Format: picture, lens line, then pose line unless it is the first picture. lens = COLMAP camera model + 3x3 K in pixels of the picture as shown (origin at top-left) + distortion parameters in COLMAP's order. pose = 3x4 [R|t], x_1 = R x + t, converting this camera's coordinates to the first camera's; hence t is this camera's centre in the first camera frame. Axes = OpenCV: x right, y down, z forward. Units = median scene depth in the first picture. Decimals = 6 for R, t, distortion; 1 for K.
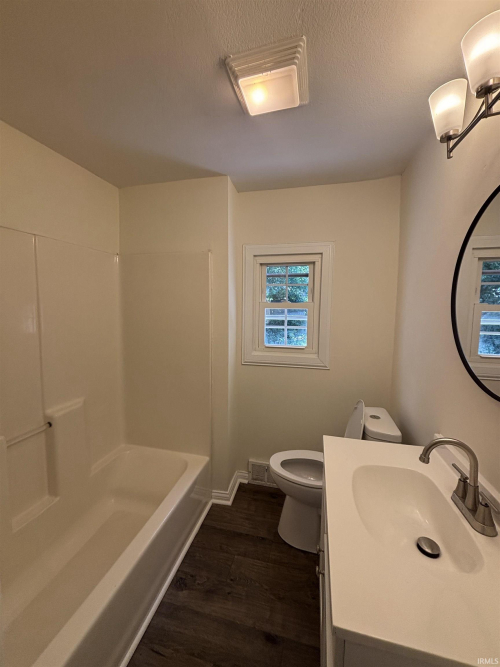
lens RADIAL K [[269.1, 0, 249.2], [0, 269.1, 332.5], [0, 0, 1]] dist [0.008219, -0.000322]
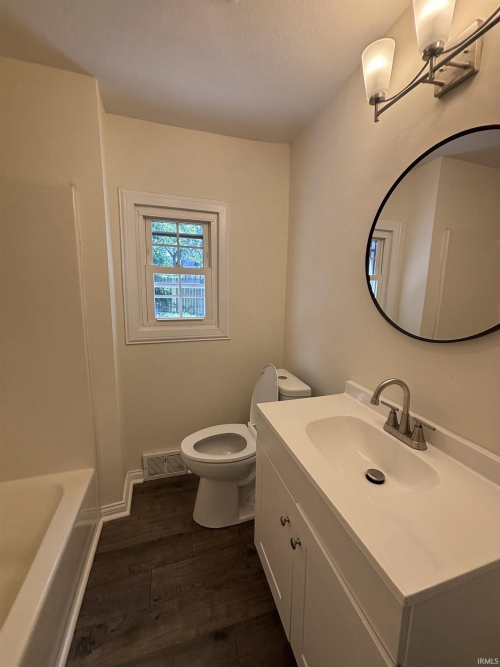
lens RADIAL K [[269.1, 0, 248.1], [0, 269.1, 330.8], [0, 0, 1]] dist [0.008219, -0.000322]
pose [[0.856682, -0.078900, 0.509775, -0.151213], [0.041138, 0.995536, 0.084950, 0.031569], [-0.514202, -0.051804, 0.856103, 0.158164]]
